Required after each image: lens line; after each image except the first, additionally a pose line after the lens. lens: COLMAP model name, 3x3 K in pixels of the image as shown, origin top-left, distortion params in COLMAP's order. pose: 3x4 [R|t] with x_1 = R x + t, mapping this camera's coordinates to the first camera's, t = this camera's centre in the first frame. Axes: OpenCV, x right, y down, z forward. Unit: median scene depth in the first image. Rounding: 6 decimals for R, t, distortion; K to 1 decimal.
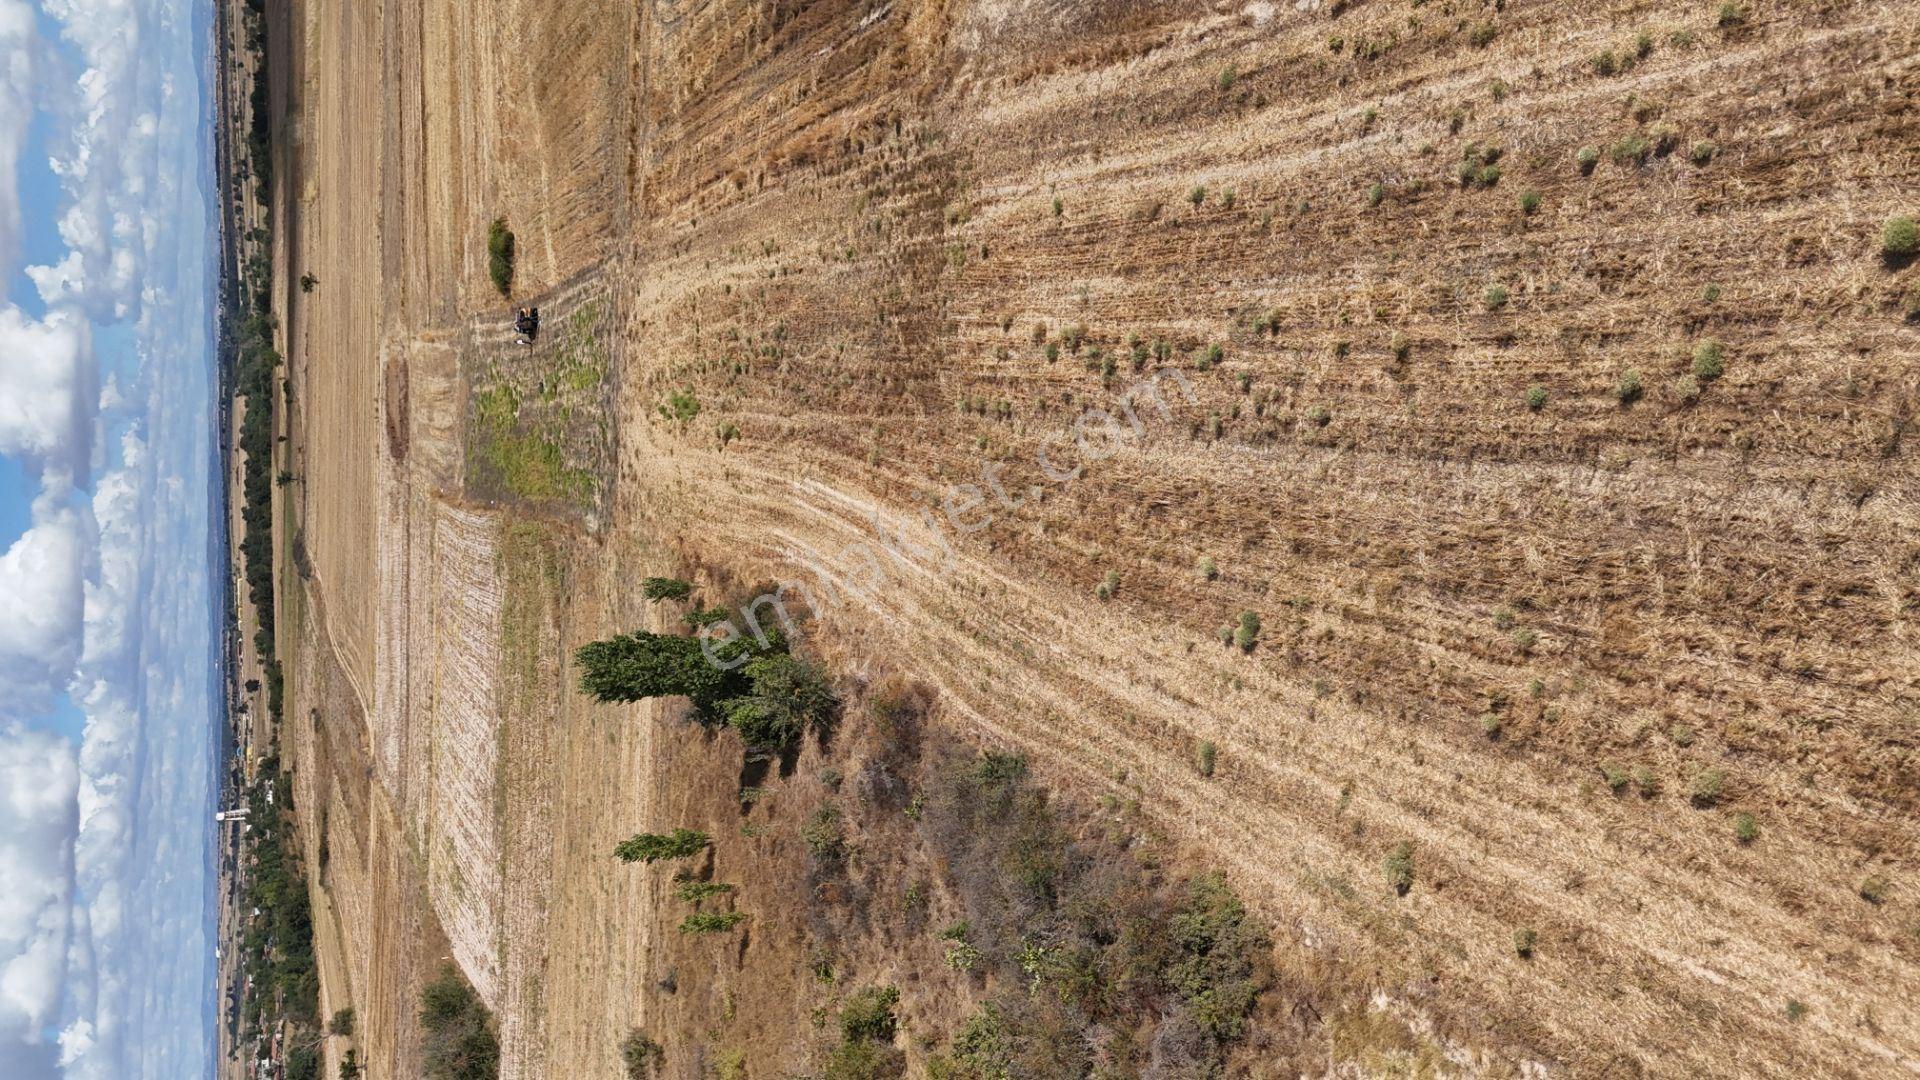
lens RADIAL K [[1414.7, 0, 960.0], [0, 1414.7, 540.0], [0, 0, 1]] dist [0.068409, -0.062324]
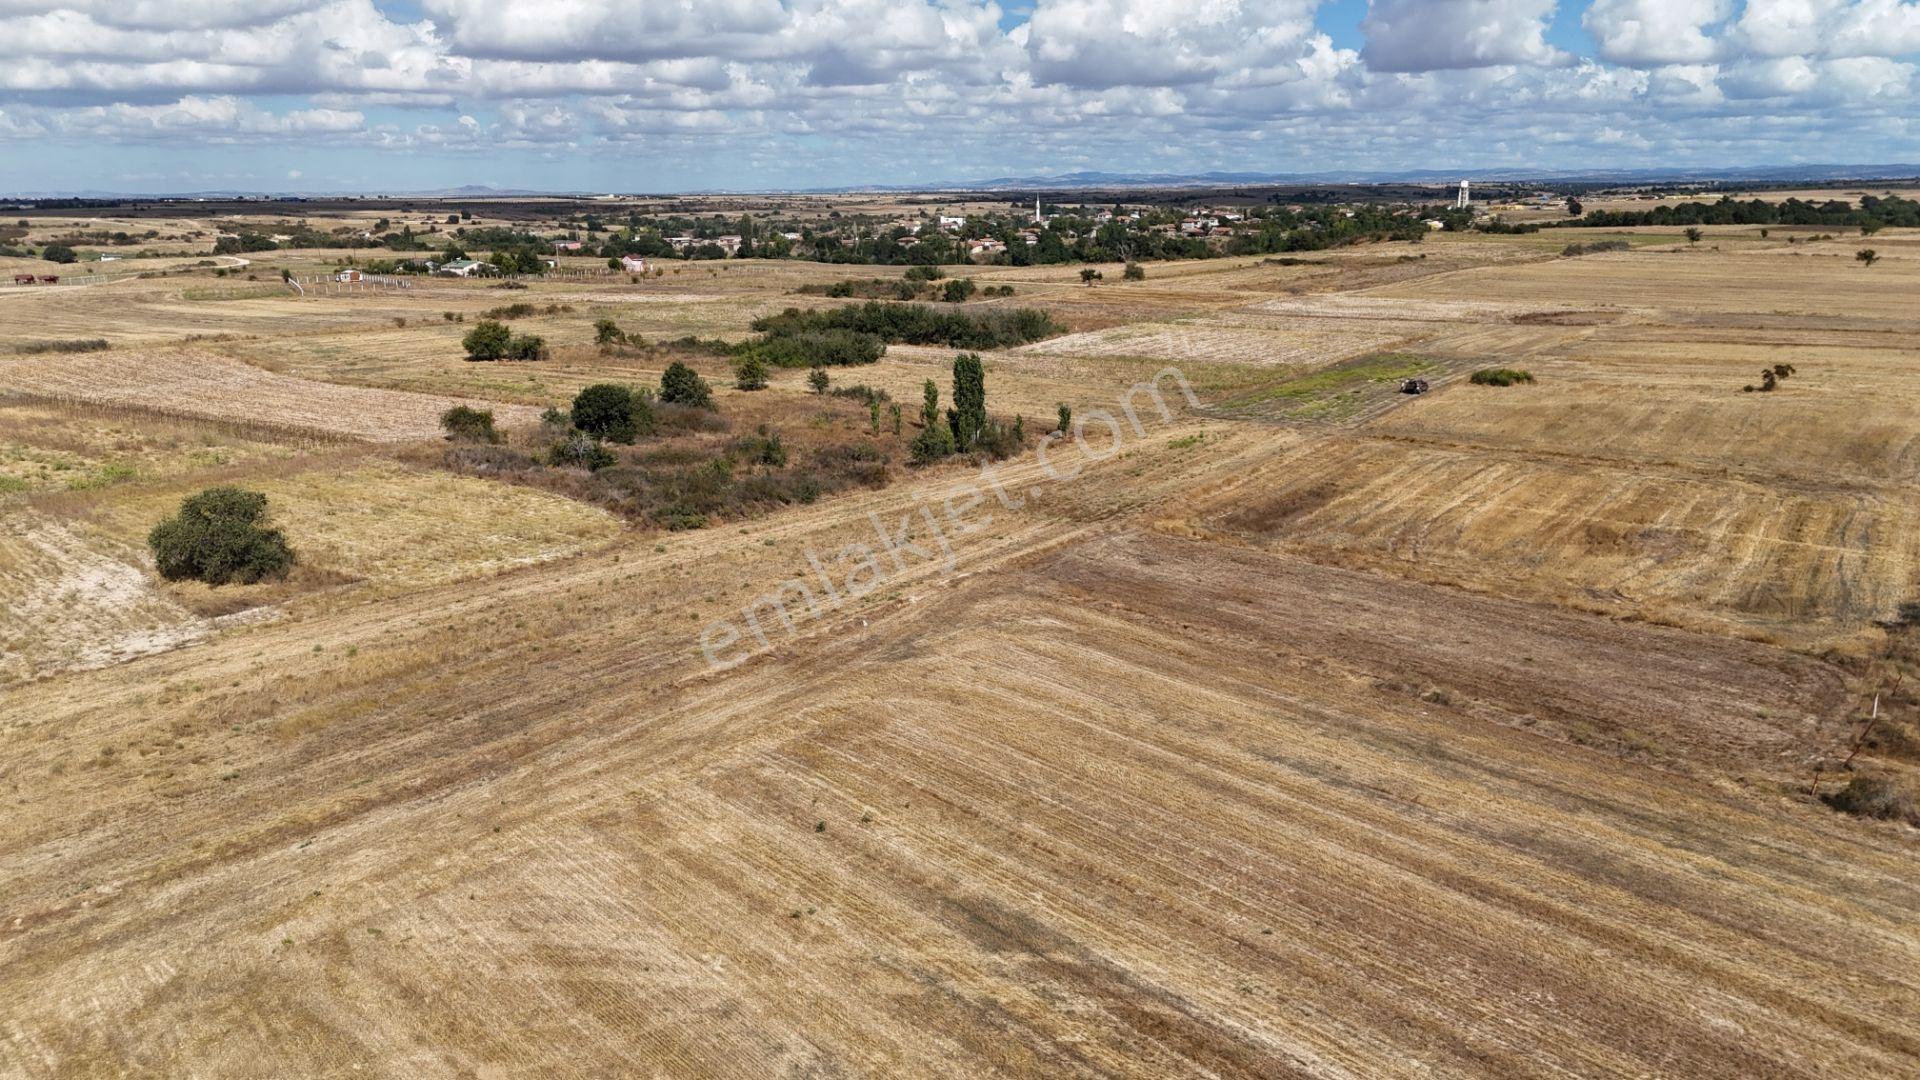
lens RADIAL K [[1414.7, 0, 960.0], [0, 1414.7, 540.0], [0, 0, 1]] dist [0.068409, -0.062324]
pose [[-0.227098, 0.958998, -0.169557, 0.187986], [-0.860118, -0.115851, 0.496766, -0.521397], [0.456754, 0.258653, 0.851161, -0.369767]]
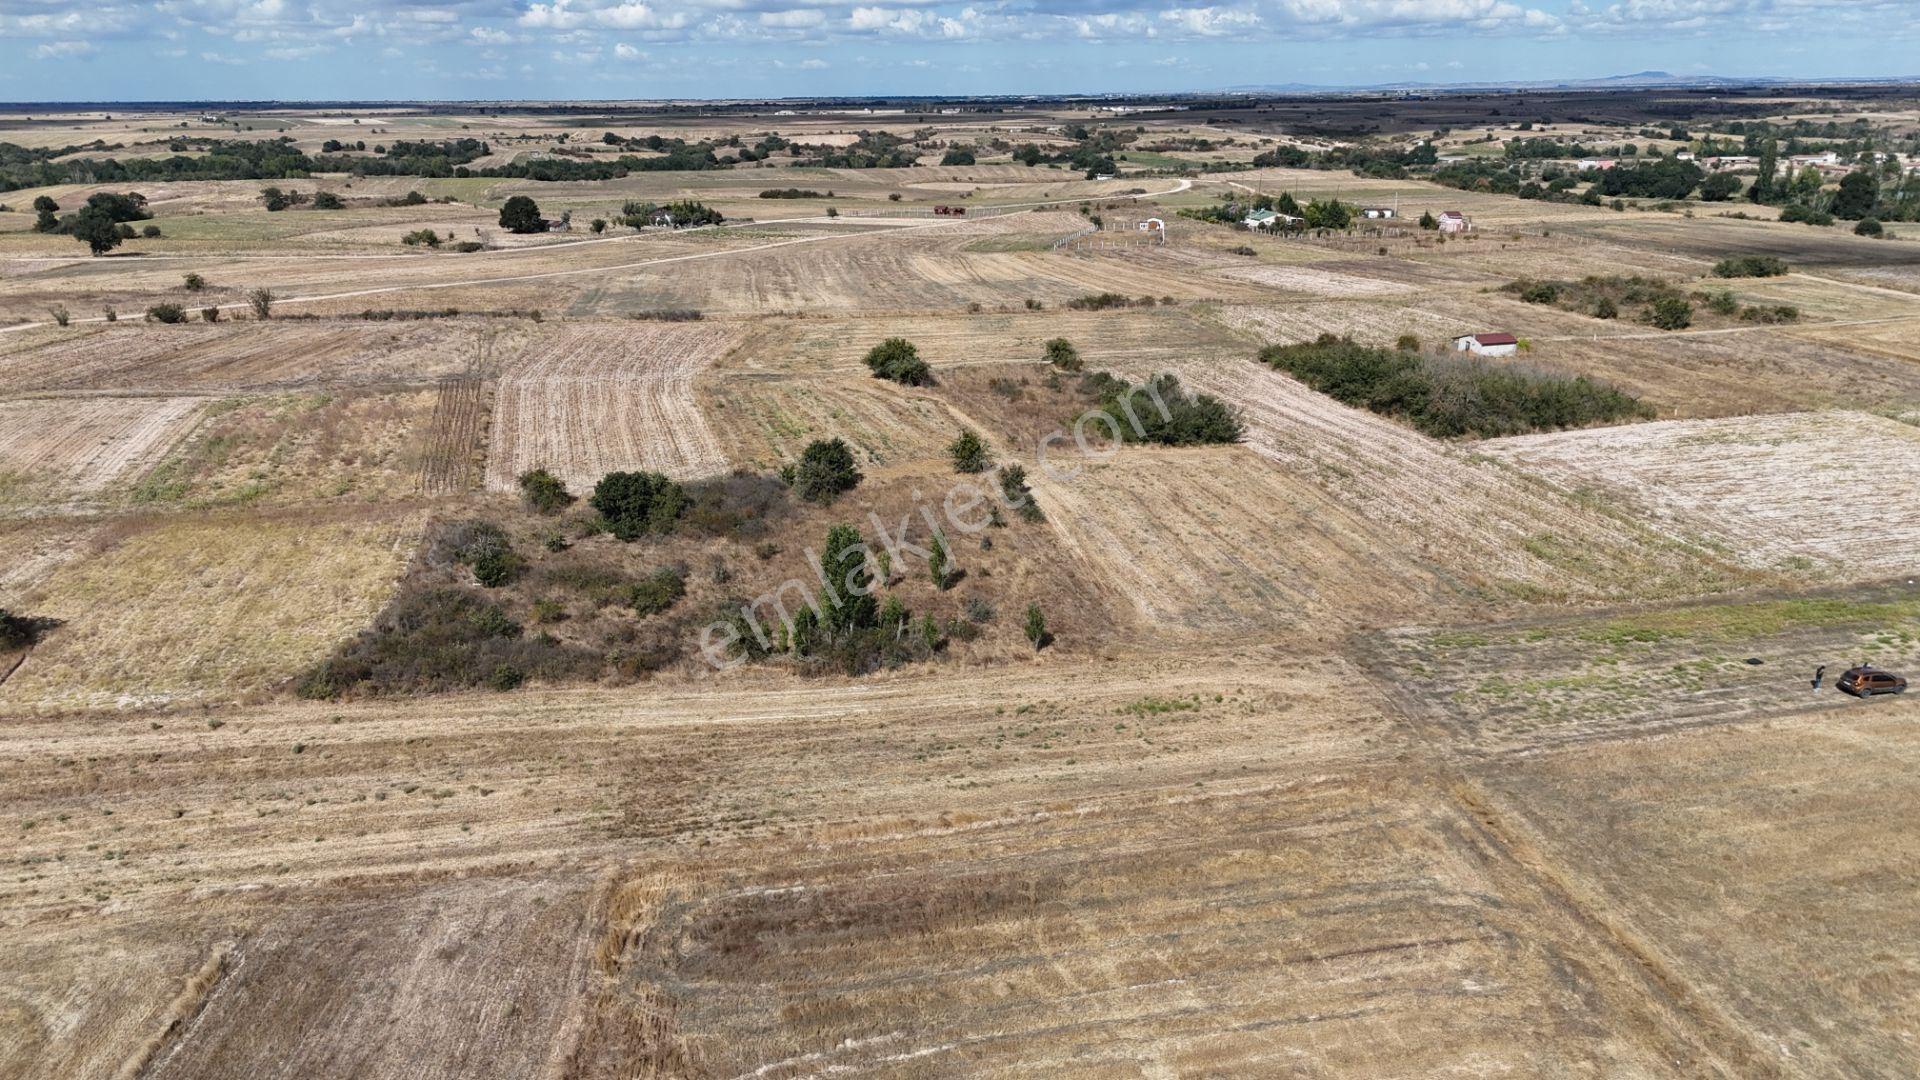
lens RADIAL K [[1414.7, 0, 960.0], [0, 1414.7, 540.0], [0, 0, 1]] dist [0.068409, -0.062324]
pose [[-0.431744, 0.889819, 0.147717, -0.300416], [-0.279908, -0.287852, 0.915856, -0.753070], [0.857467, 0.354068, 0.373346, 0.306939]]
